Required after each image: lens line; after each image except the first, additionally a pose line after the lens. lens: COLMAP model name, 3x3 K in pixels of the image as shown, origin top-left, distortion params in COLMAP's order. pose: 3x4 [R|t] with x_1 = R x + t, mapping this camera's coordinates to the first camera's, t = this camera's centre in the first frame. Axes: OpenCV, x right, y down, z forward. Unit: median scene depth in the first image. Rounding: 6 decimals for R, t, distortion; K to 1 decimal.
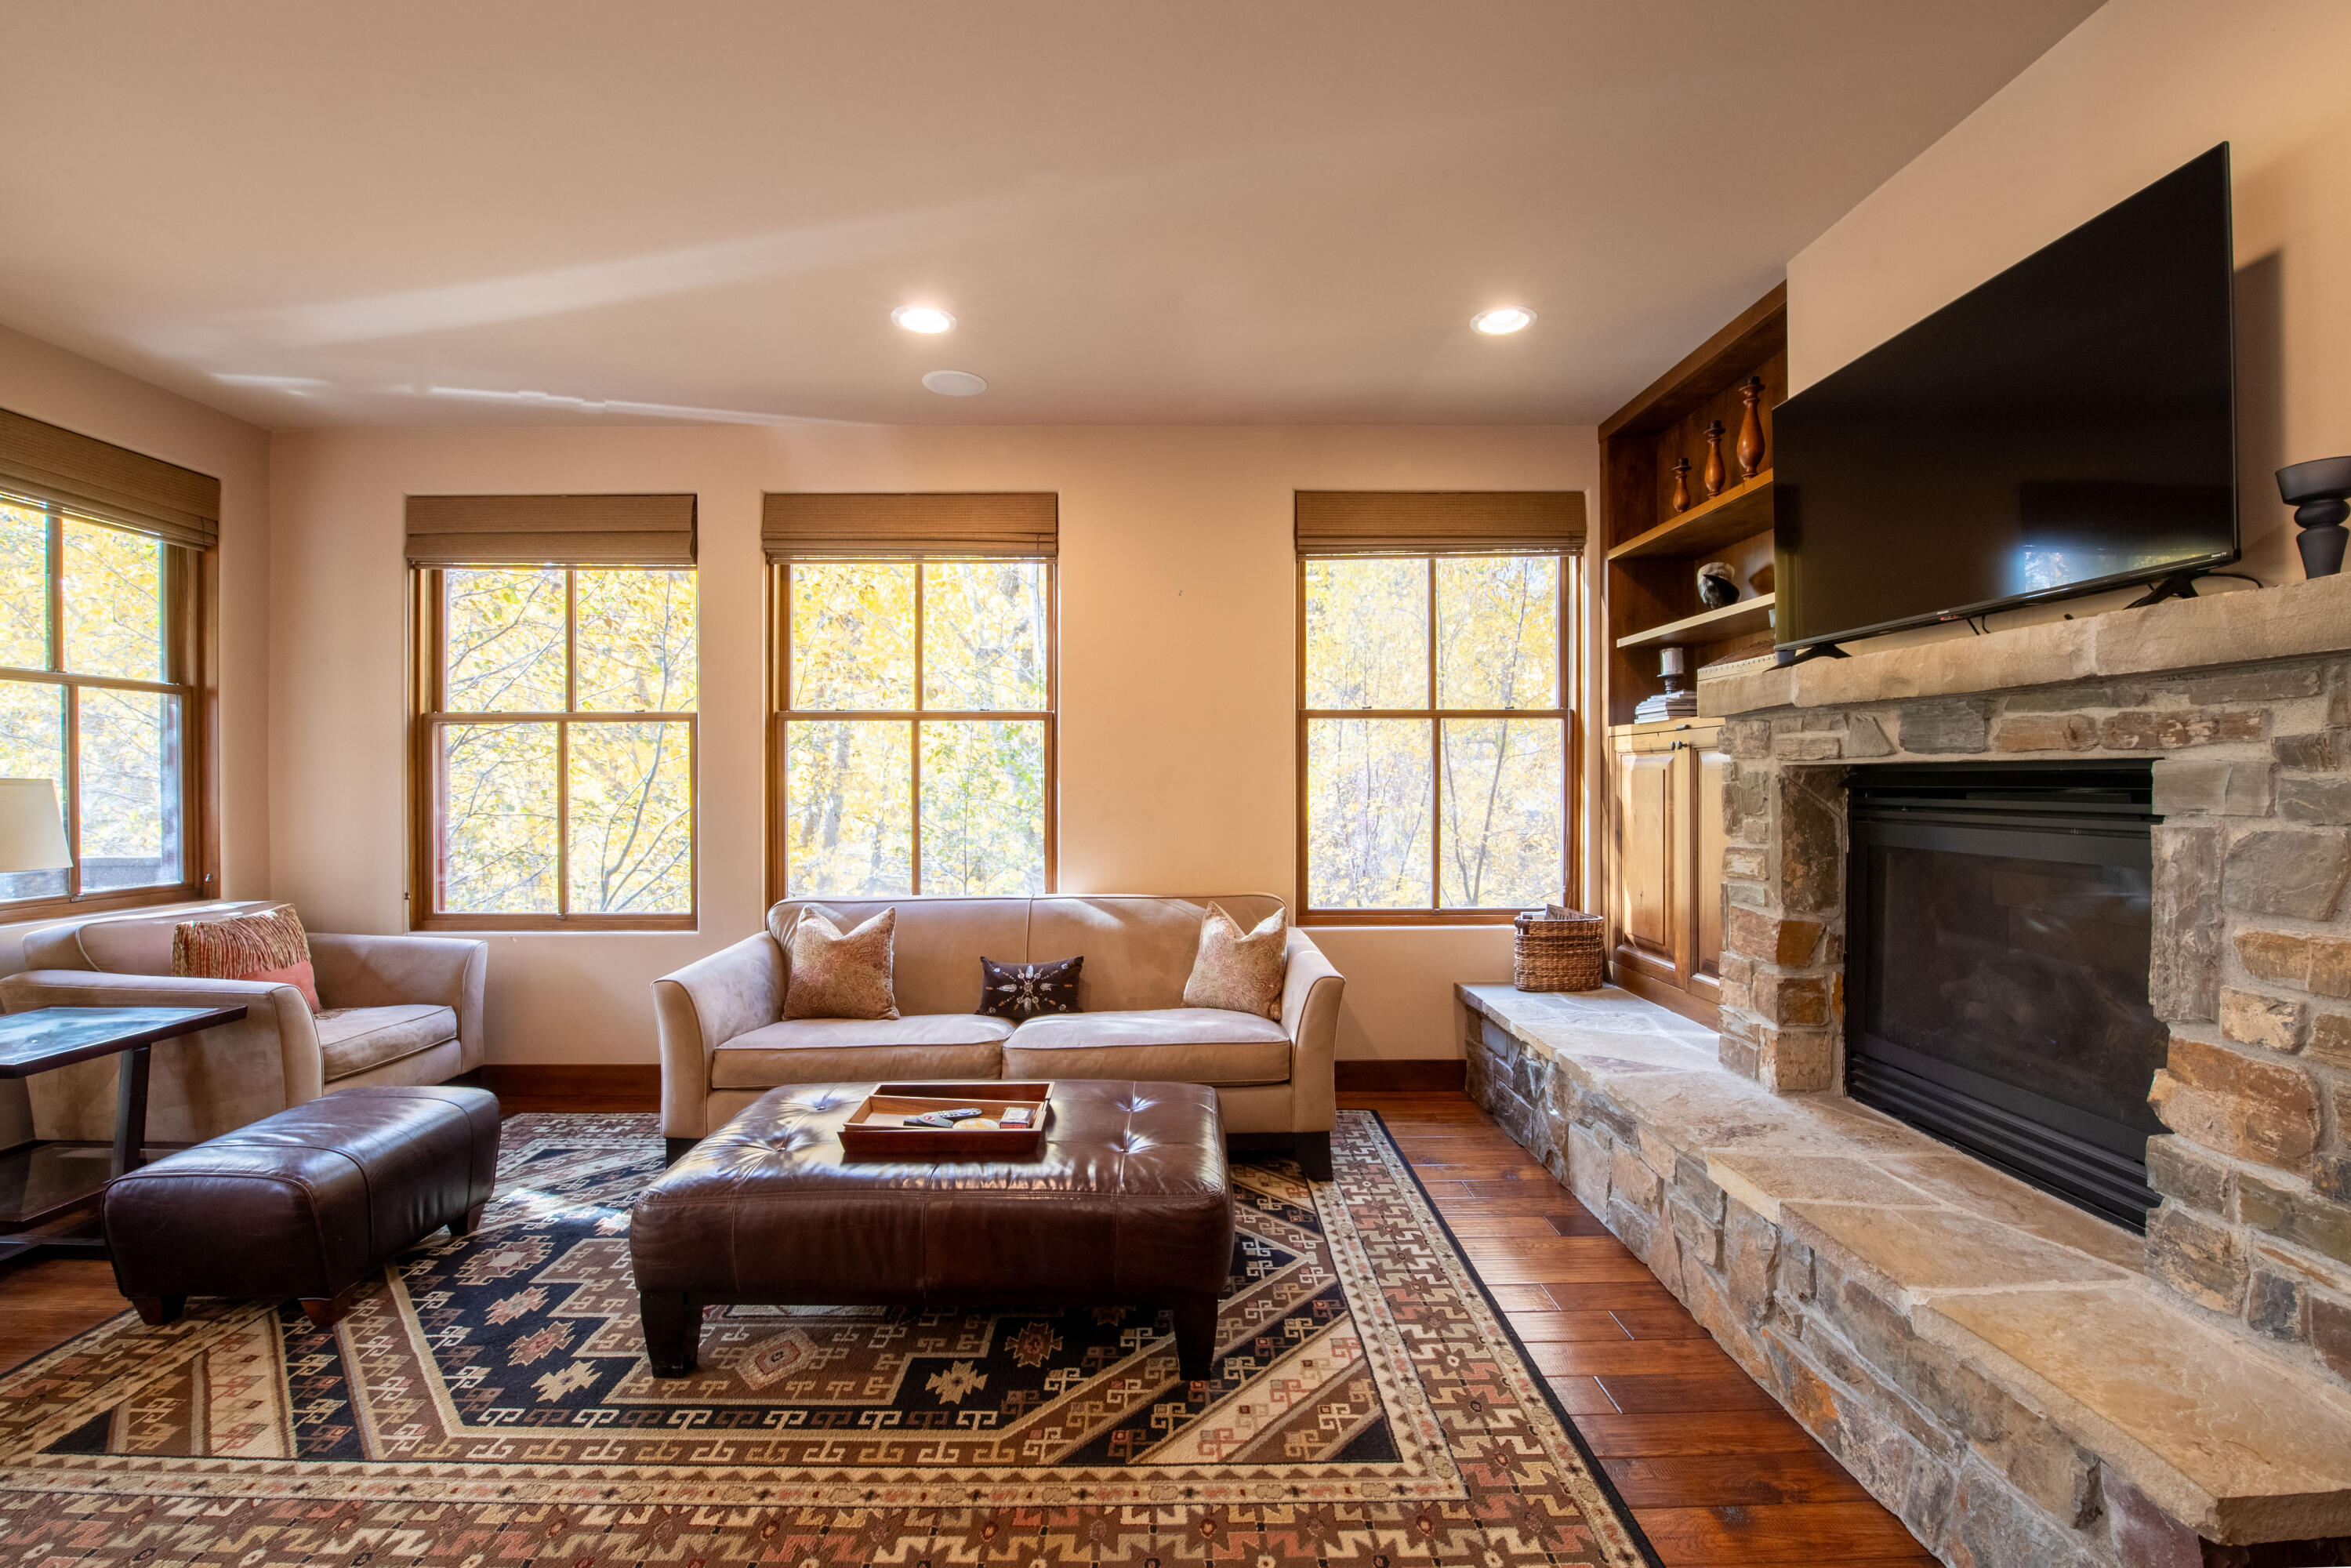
lens RADIAL K [[942.6, 0, 1132.3], [0, 942.6, 779.2], [0, 0, 1]] dist [-0.024949, 0.000507]
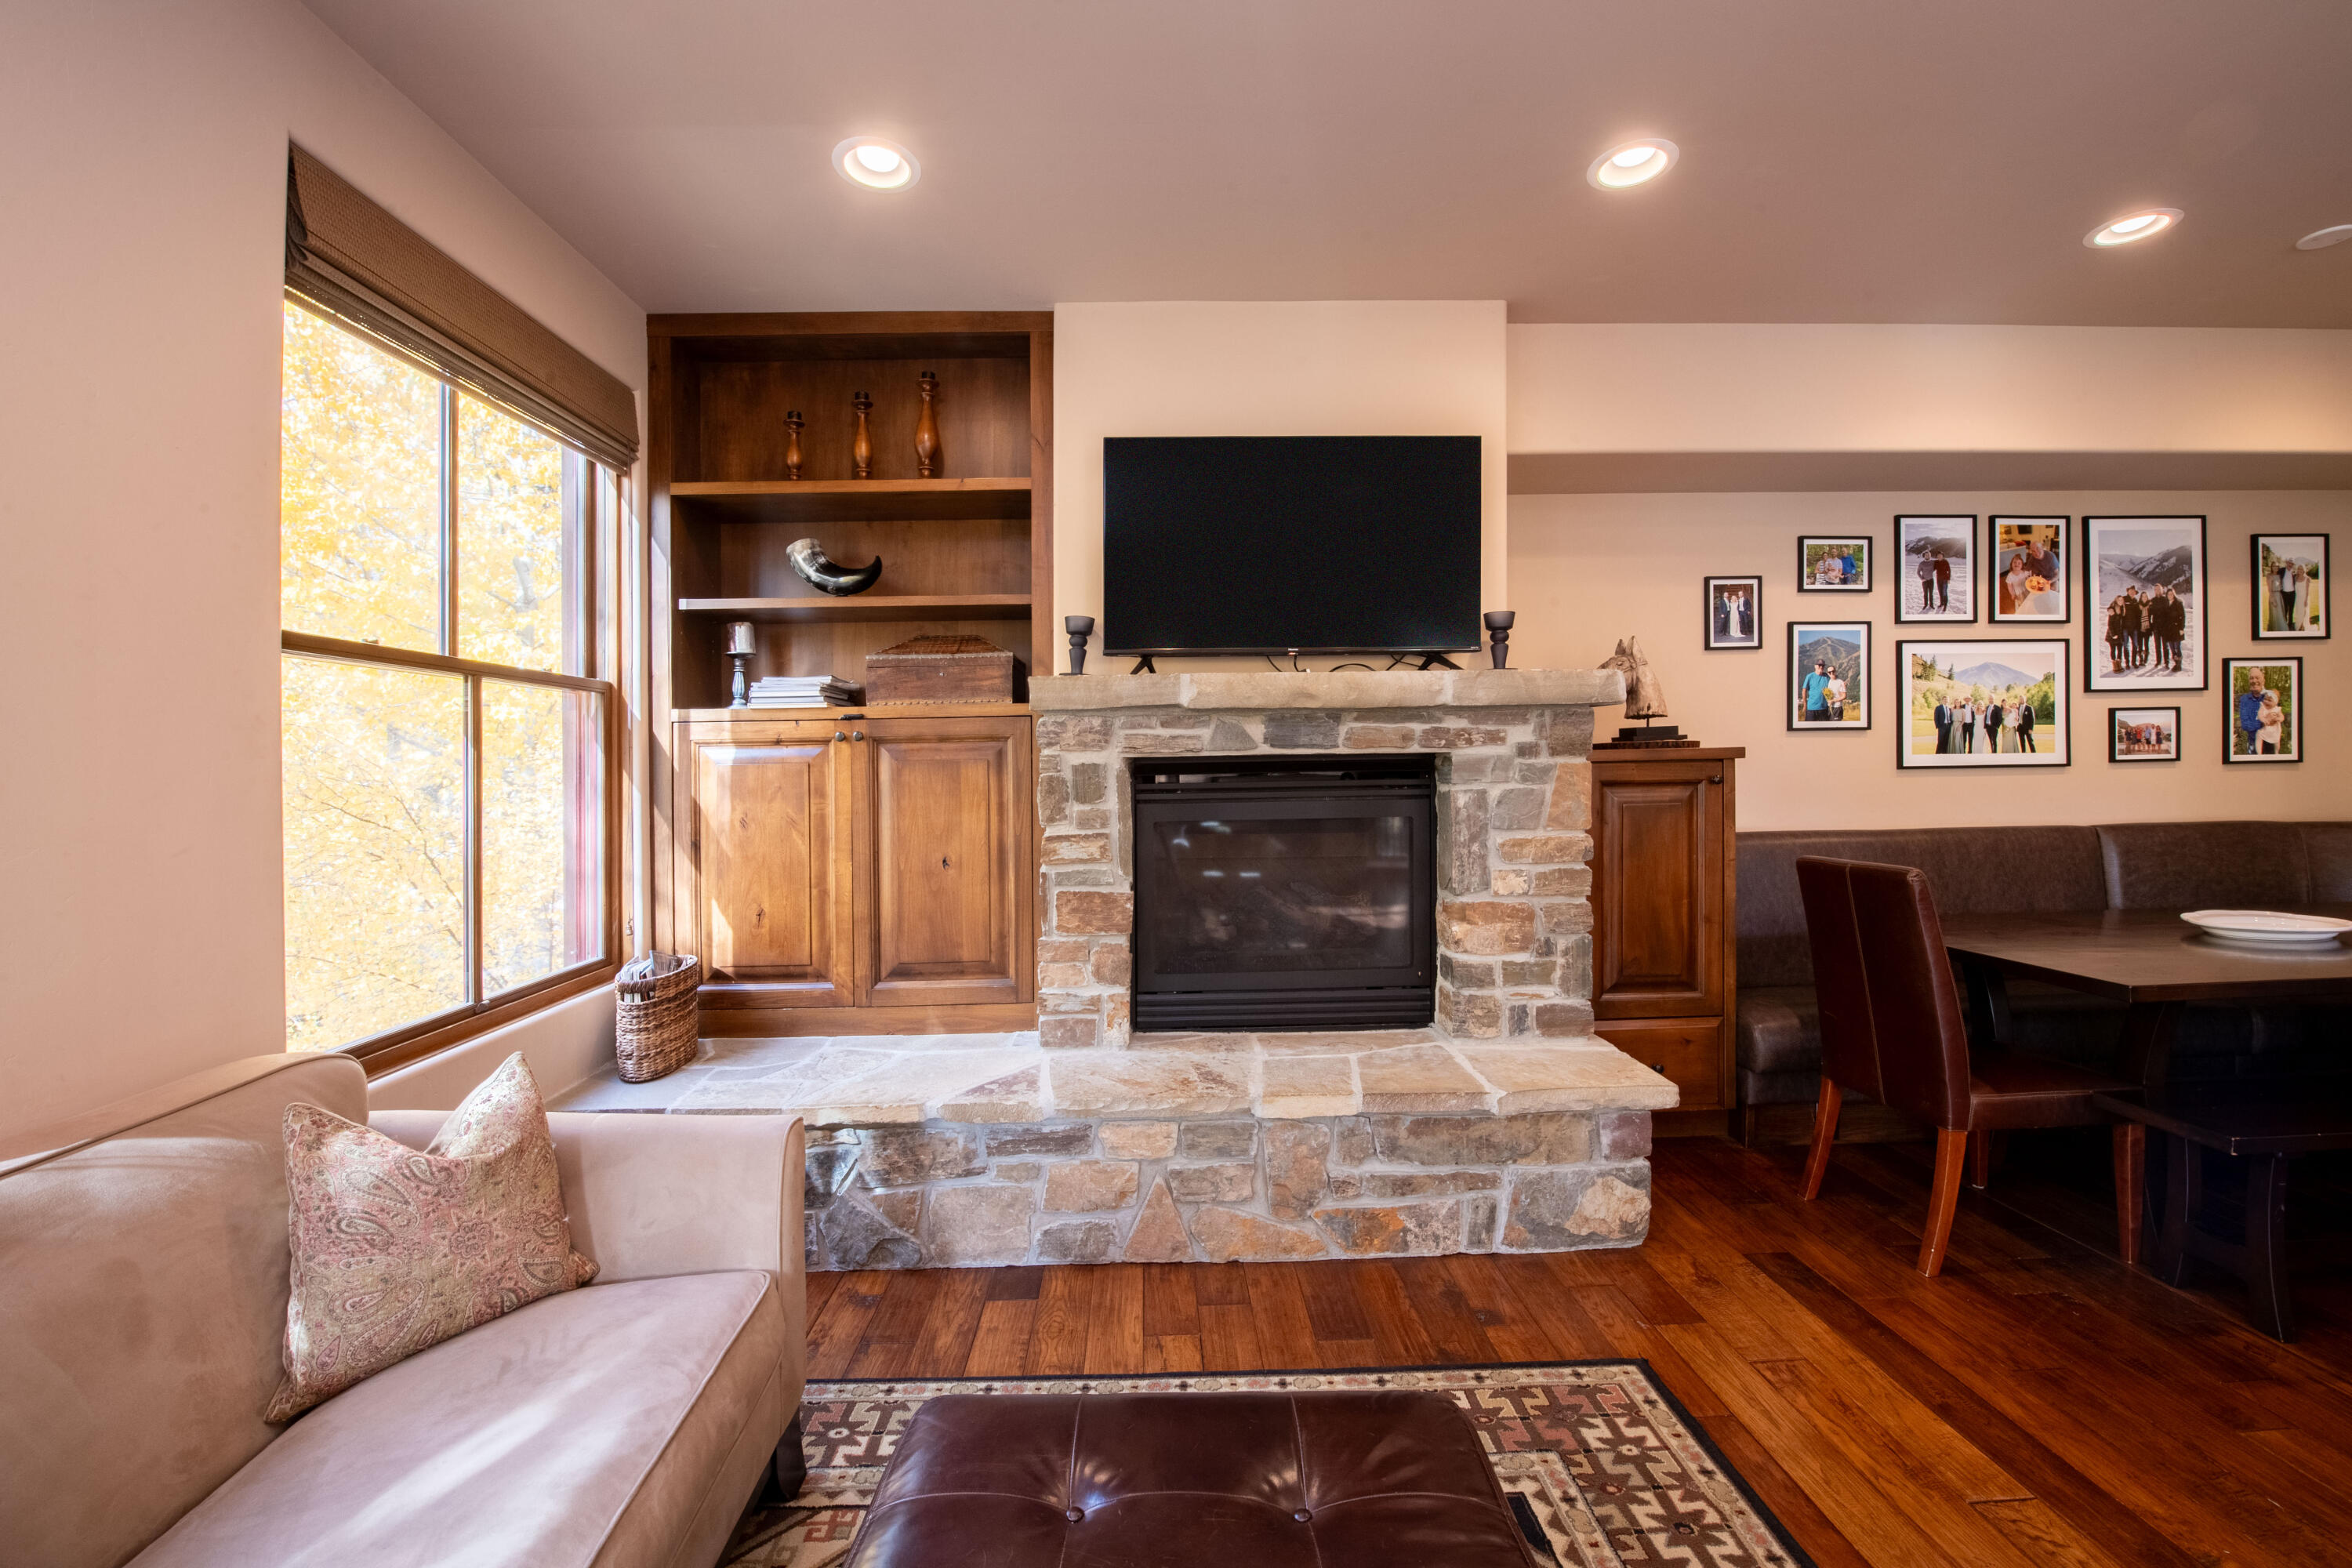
lens RADIAL K [[949.9, 0, 1176.0], [0, 949.9, 784.0], [0, 0, 1]] dist [-0.000832, -0.002334]
pose [[-0.032014, -0.009199, 0.999445, -0.621988], [0.017282, 0.999803, 0.009756, 0.009711], [-0.999338, 0.017585, -0.031849, 1.324229]]
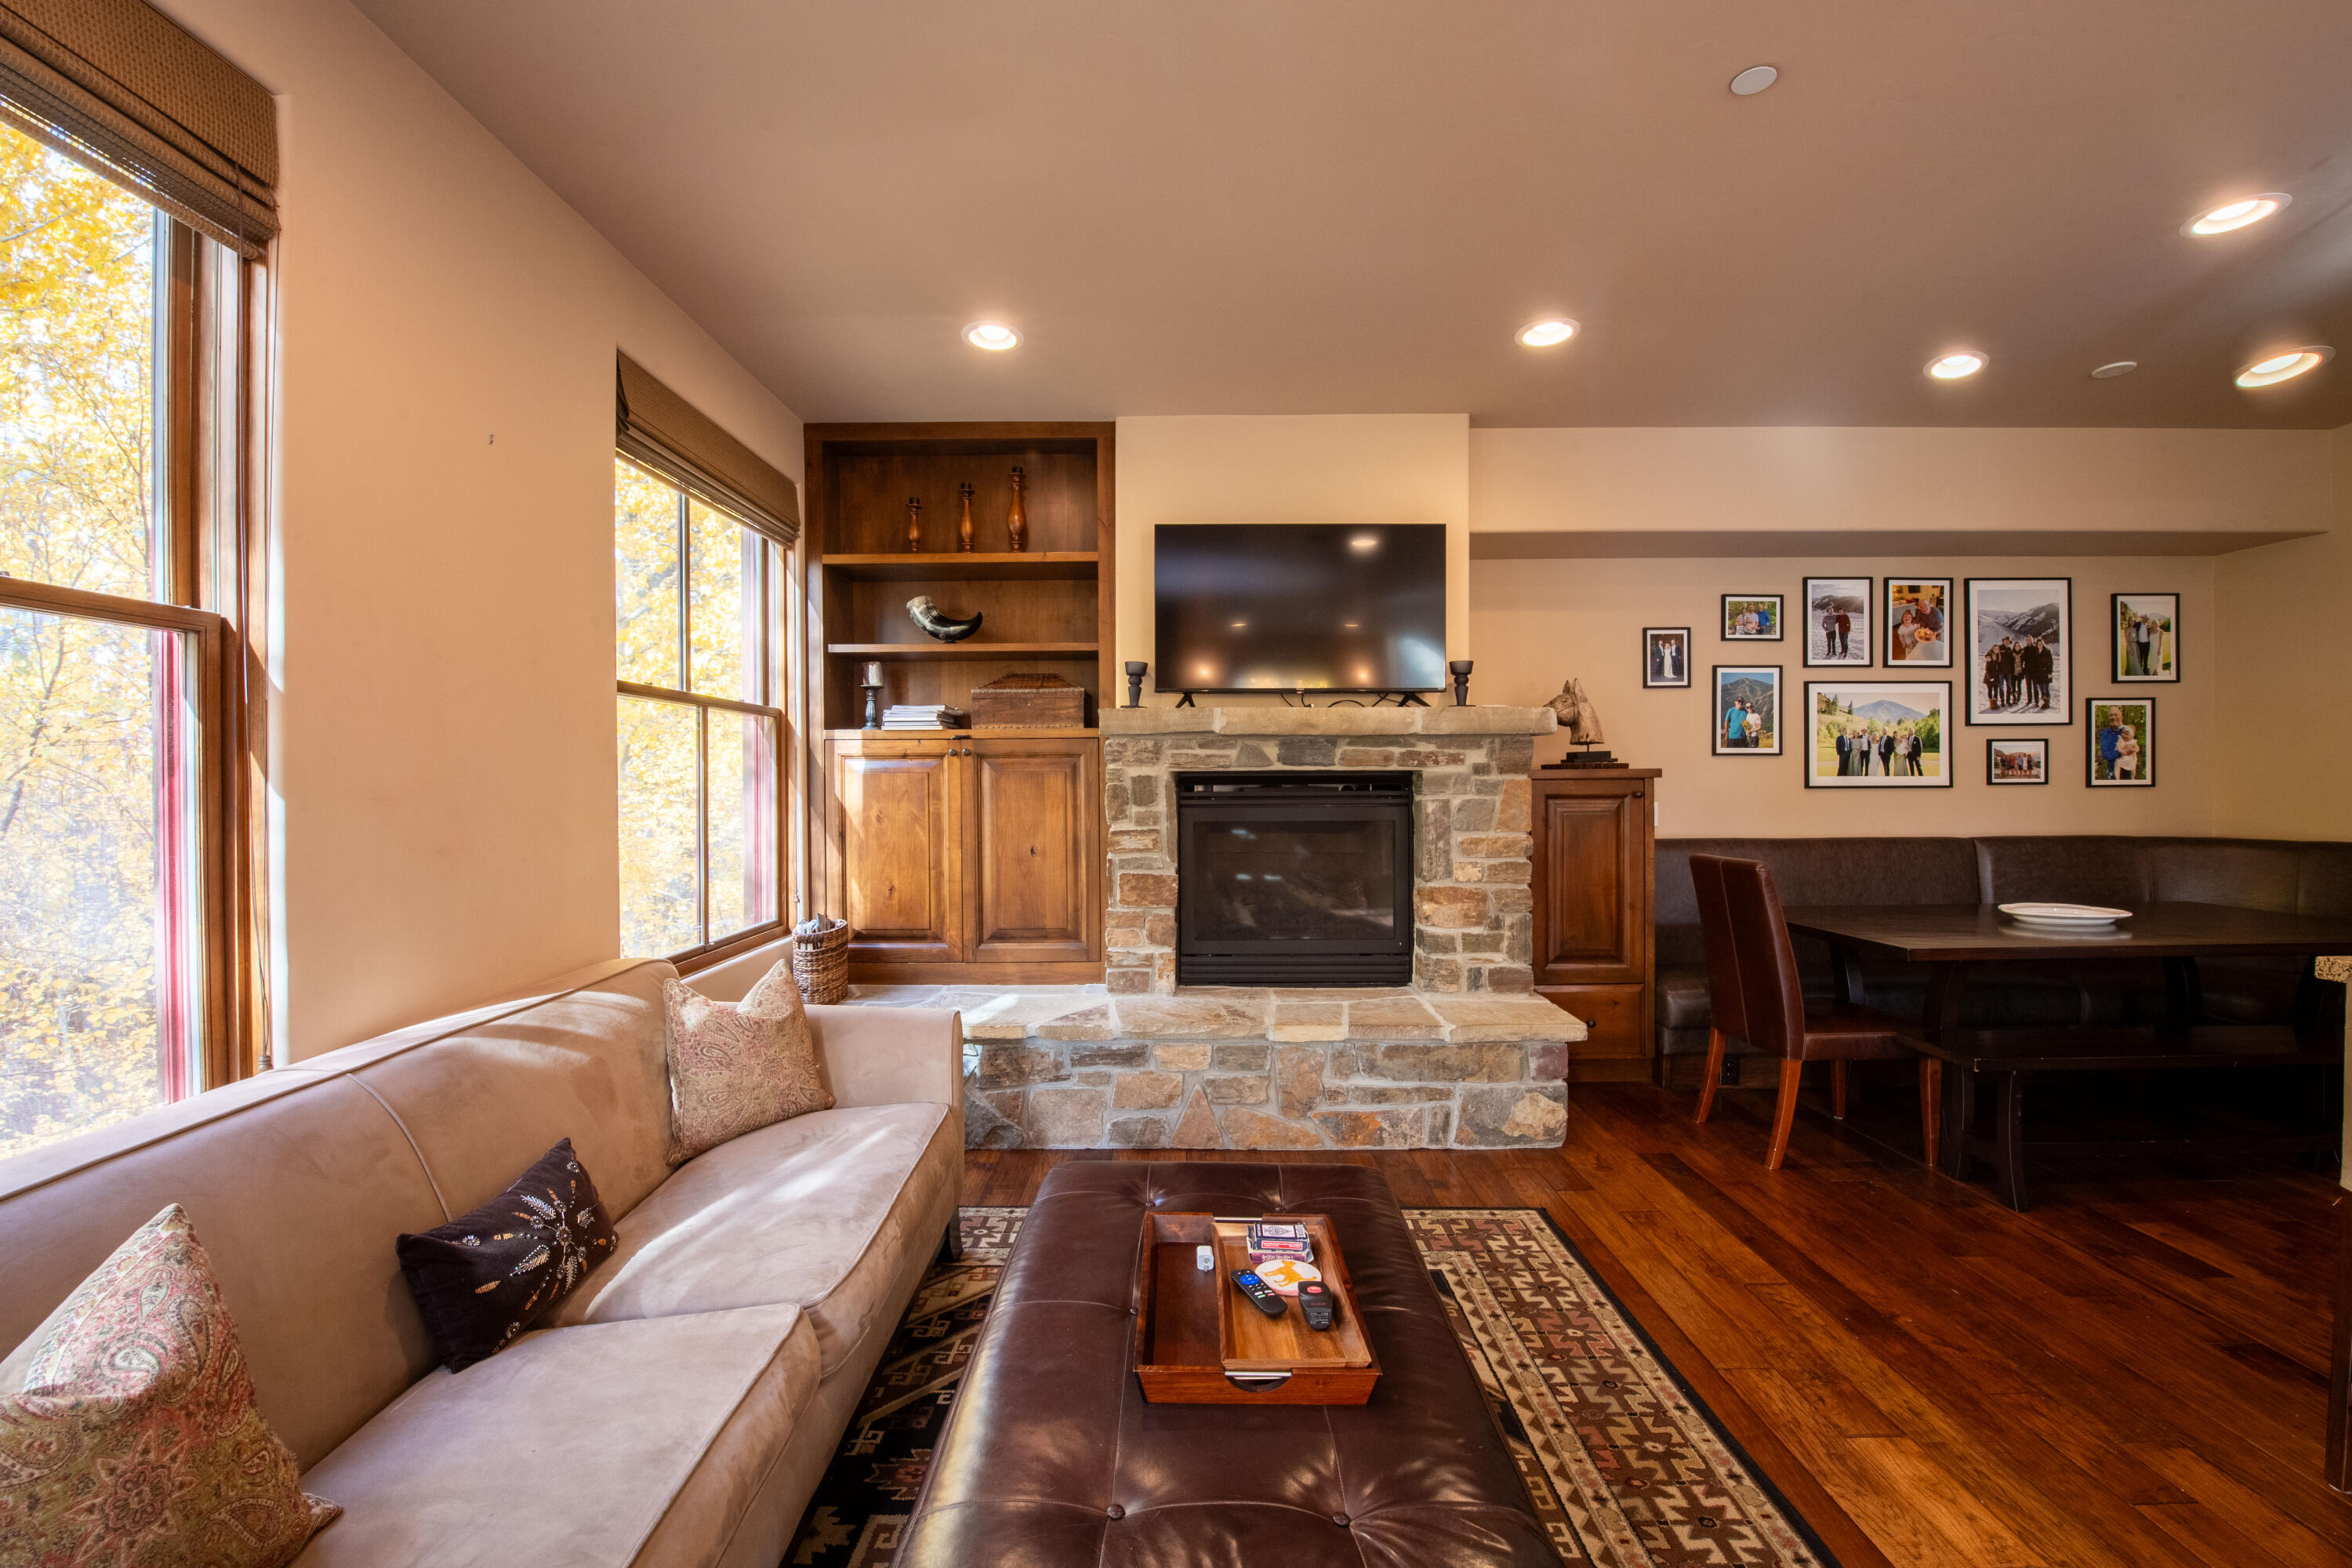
lens RADIAL K [[924.7, 0, 1170.1], [0, 924.7, 775.4], [0, 0, 1]] dist [-0.057318, 0.000246]
pose [[-0.000371, 0.011160, 0.999938, -1.033038], [0.004072, 0.999929, -0.011159, 0.011488], [-0.999992, 0.004068, -0.000416, 1.359354]]
